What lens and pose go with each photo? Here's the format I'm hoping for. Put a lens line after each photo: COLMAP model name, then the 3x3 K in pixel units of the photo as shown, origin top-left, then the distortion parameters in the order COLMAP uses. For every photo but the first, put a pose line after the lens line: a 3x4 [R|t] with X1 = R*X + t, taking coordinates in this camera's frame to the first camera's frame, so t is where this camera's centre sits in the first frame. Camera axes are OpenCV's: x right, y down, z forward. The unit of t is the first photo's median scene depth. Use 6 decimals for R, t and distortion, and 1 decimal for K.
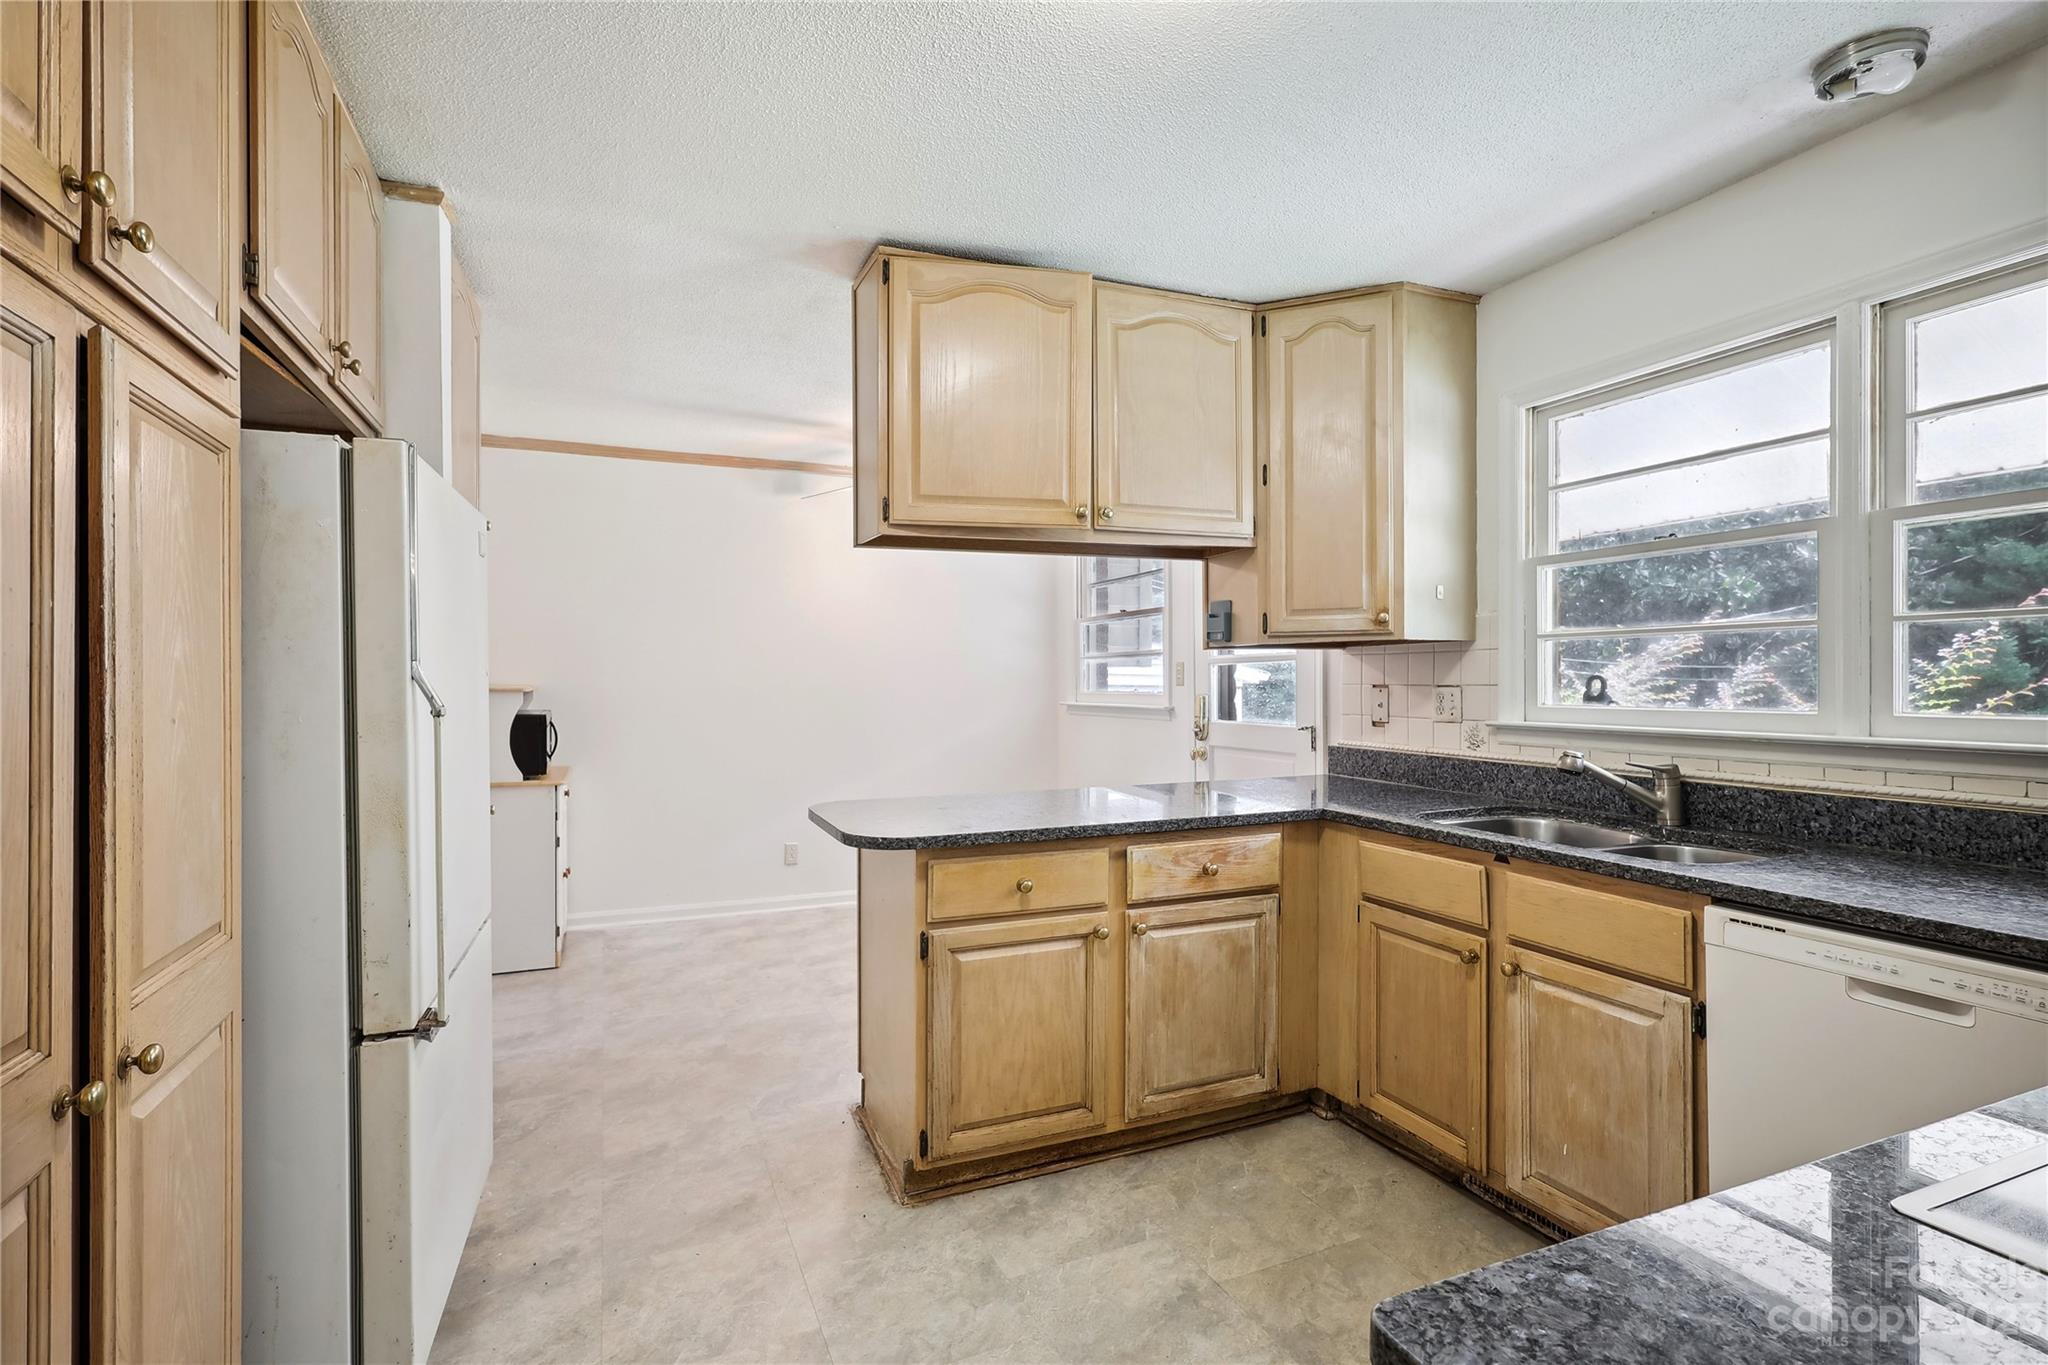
lens RADIAL K [[960.7, 0, 1024.0], [0, 960.7, 682.5], [0, 0, 1]] dist [0.000940, 0.000017]
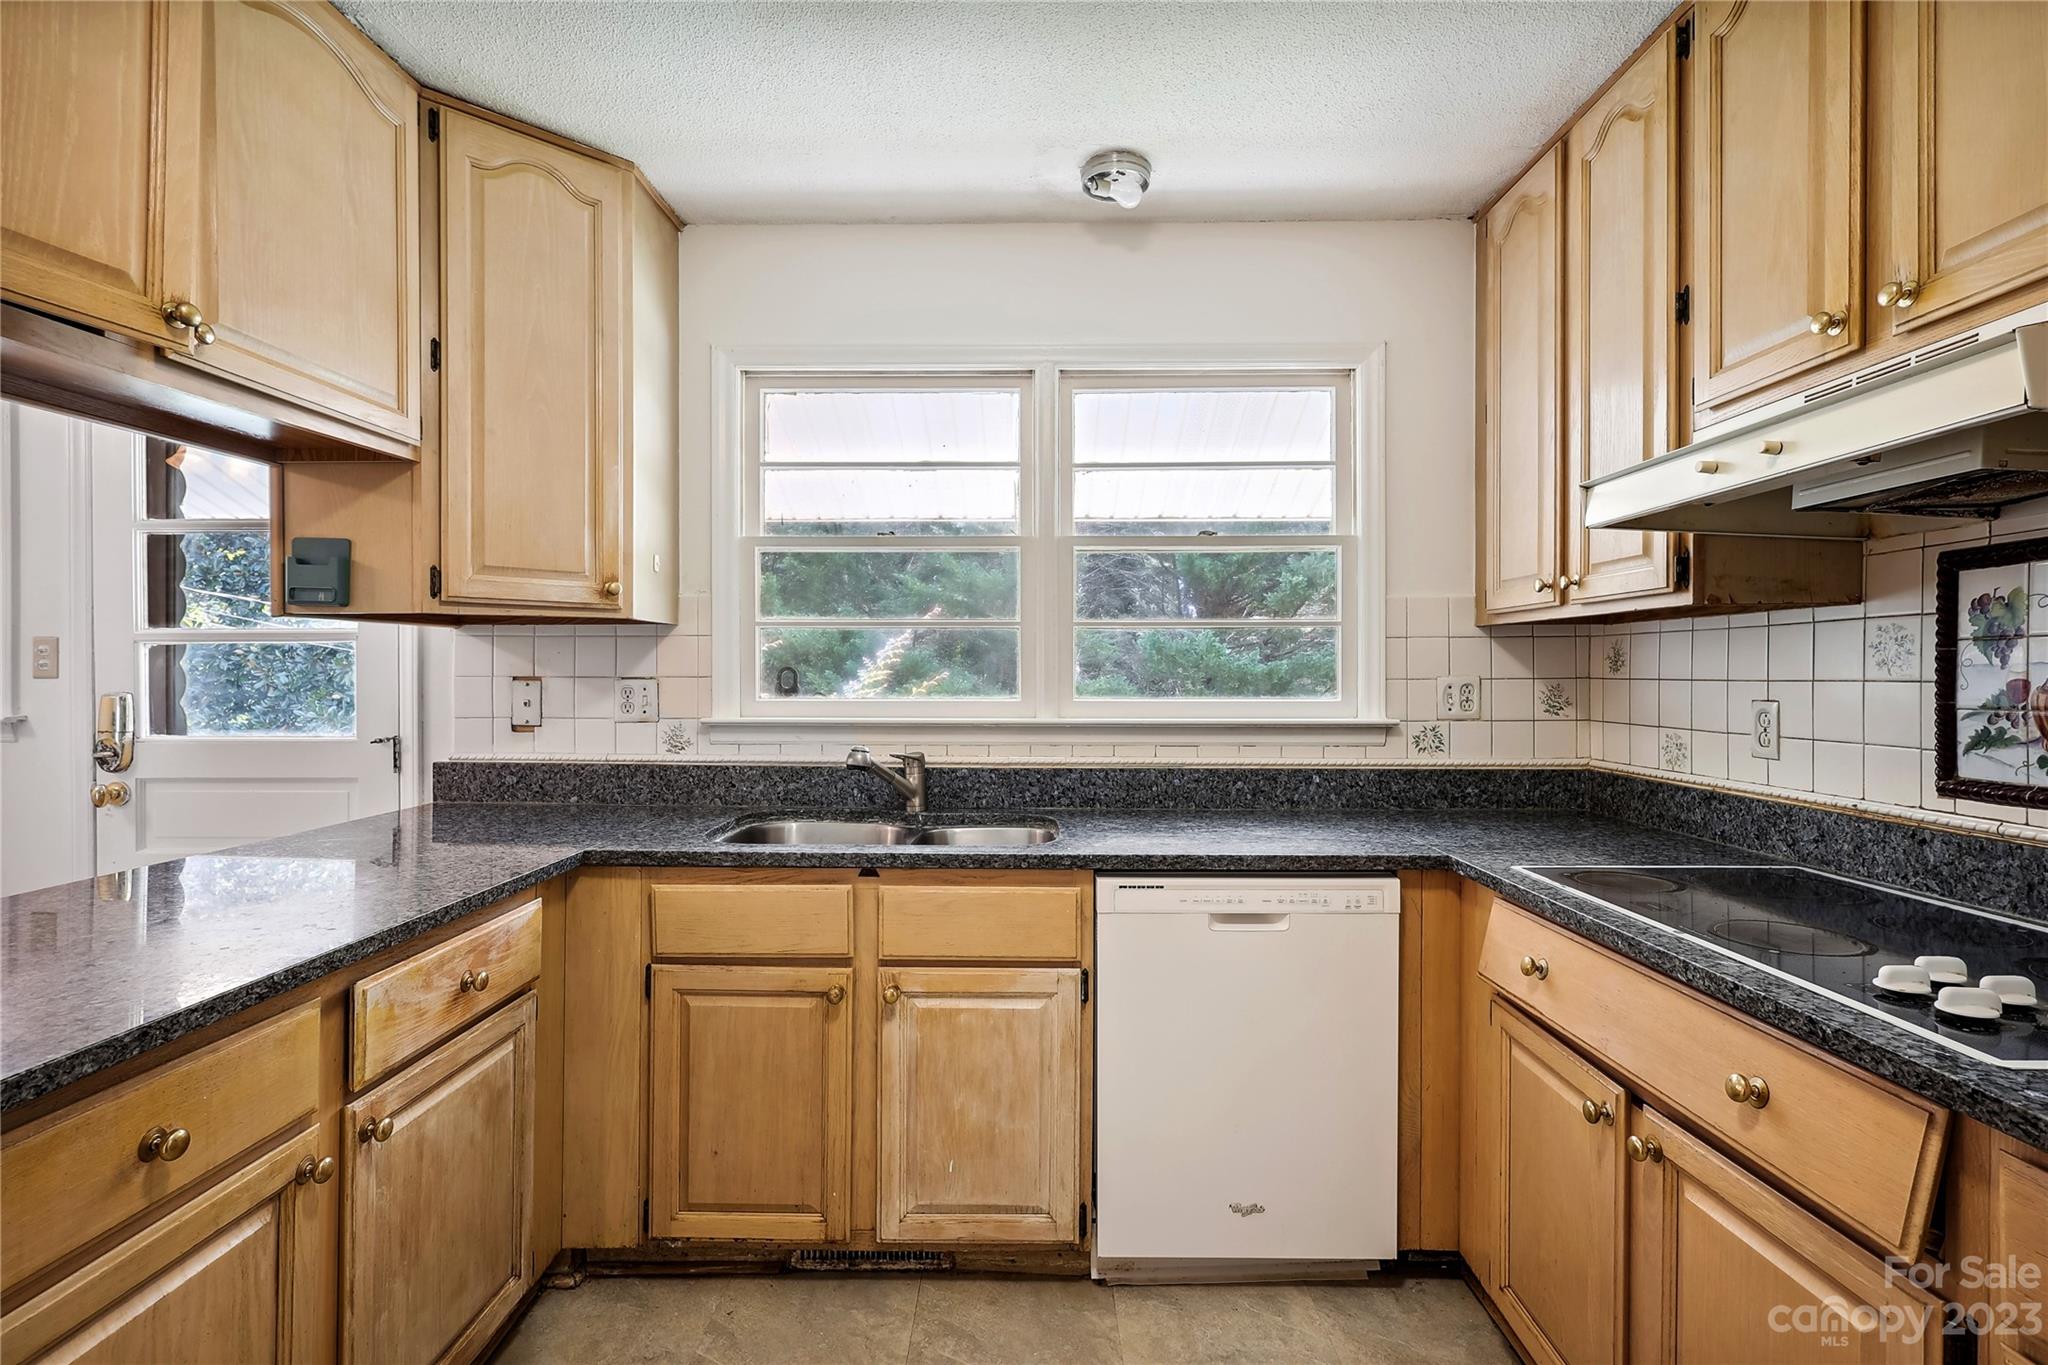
lens RADIAL K [[957.4, 0, 1029.8], [0, 957.4, 676.6], [0, 0, 1]] dist [-0.003576, 0.000208]
pose [[0.403522, 0.002496, 0.914967, -0.215437], [-0.001413, 0.999997, -0.002104, 0.004505], [-0.914969, -0.000444, 0.403524, 0.442547]]
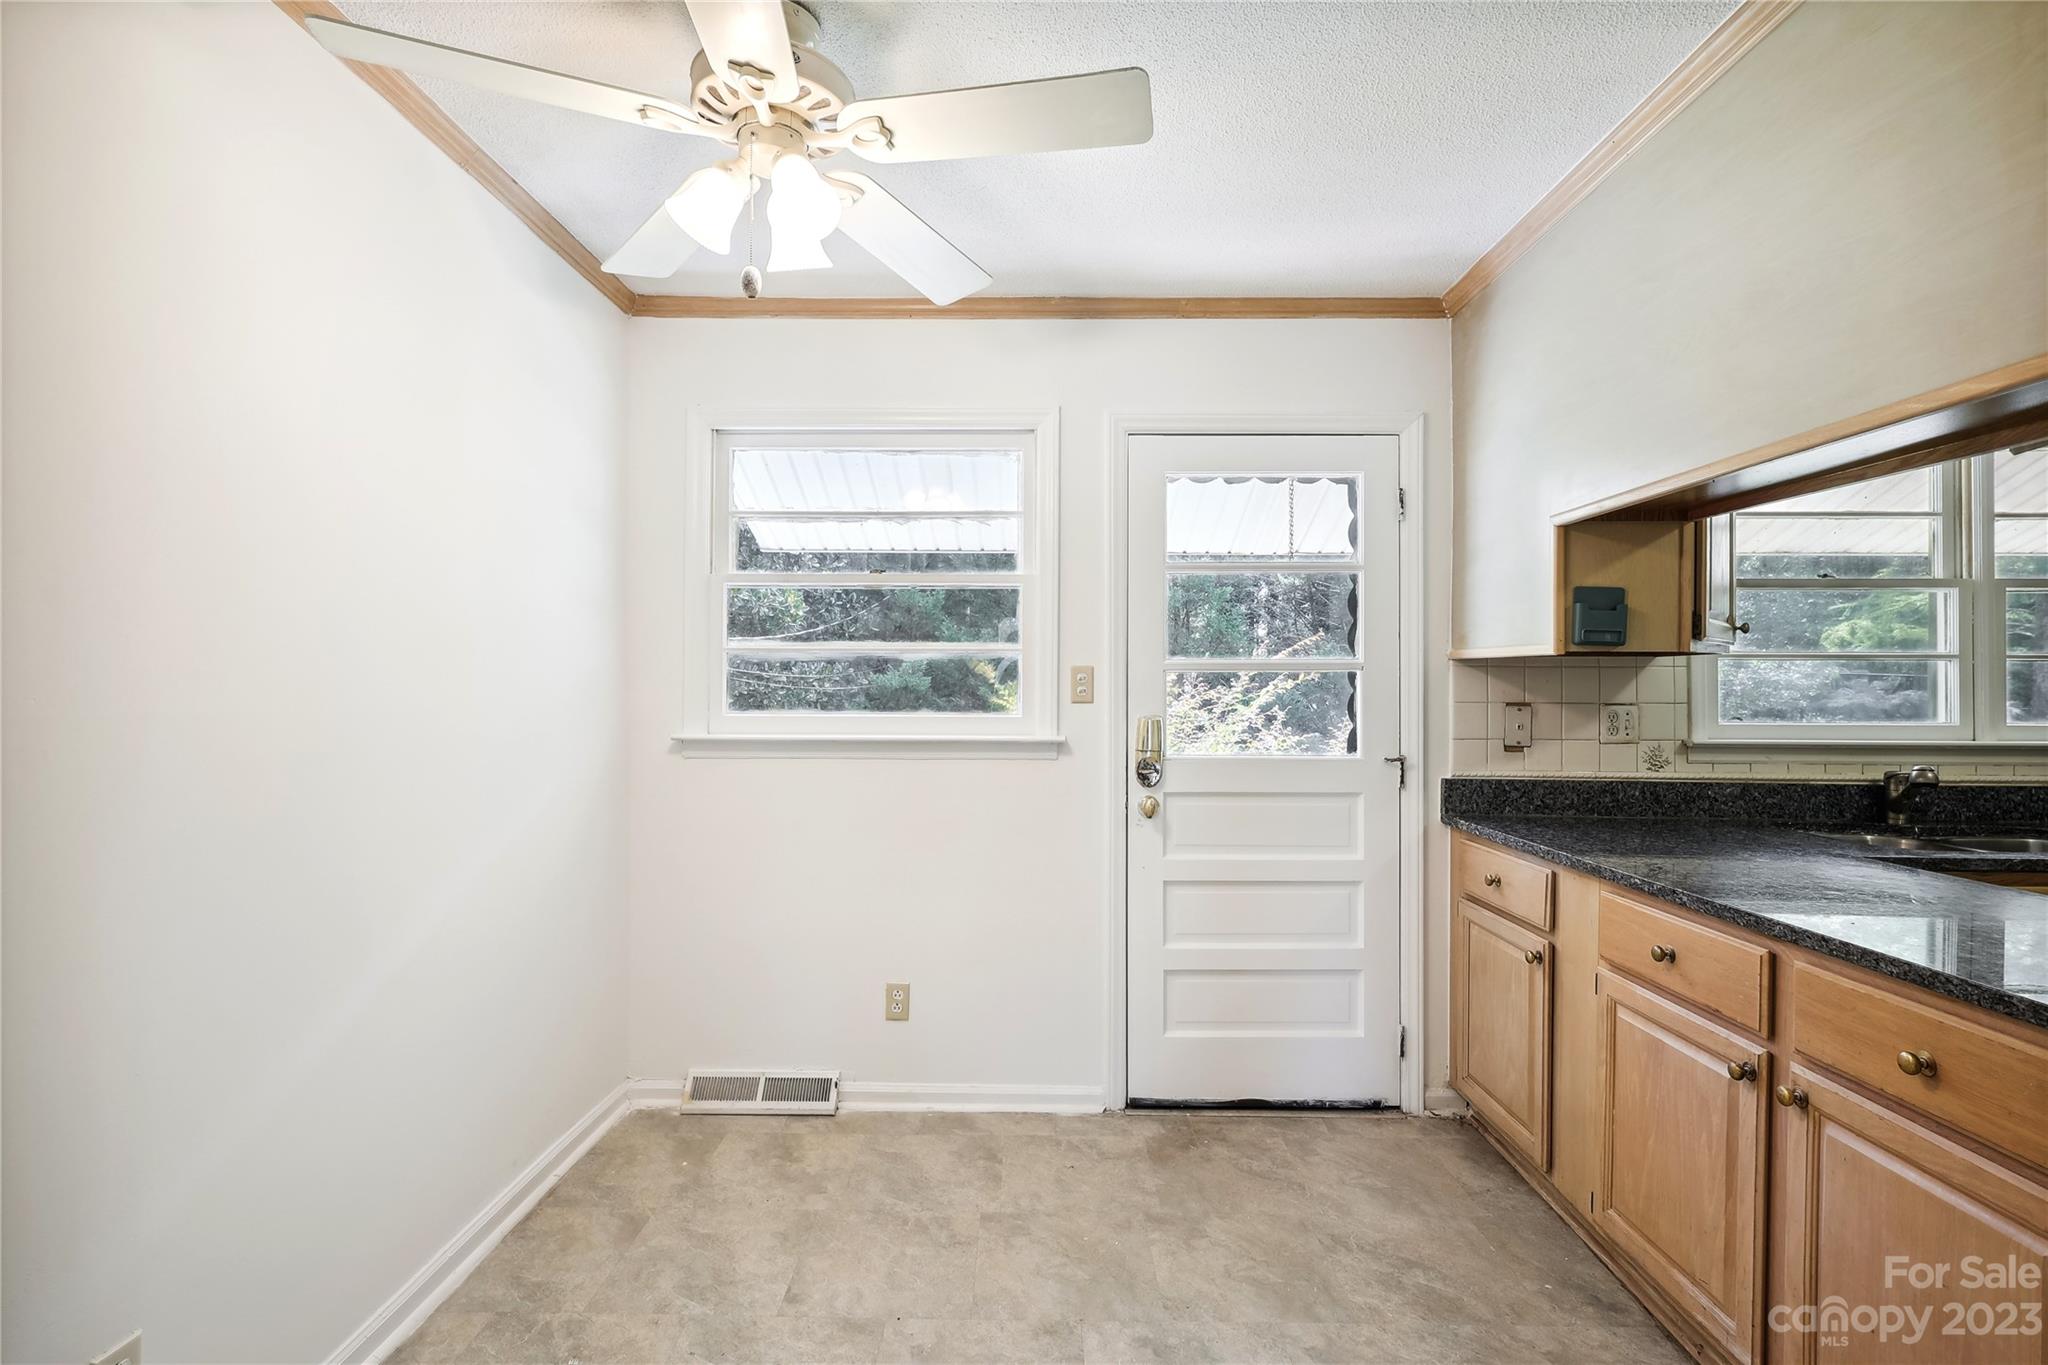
lens RADIAL K [[960.7, 0, 1024.0], [0, 960.7, 682.5], [0, 0, 1]] dist [0.000940, 0.000017]
pose [[0.408927, 0.010015, 0.912512, -0.788436], [-0.003740, 0.999950, -0.009299, -0.007983], [-0.912559, 0.000390, 0.408944, 1.409143]]
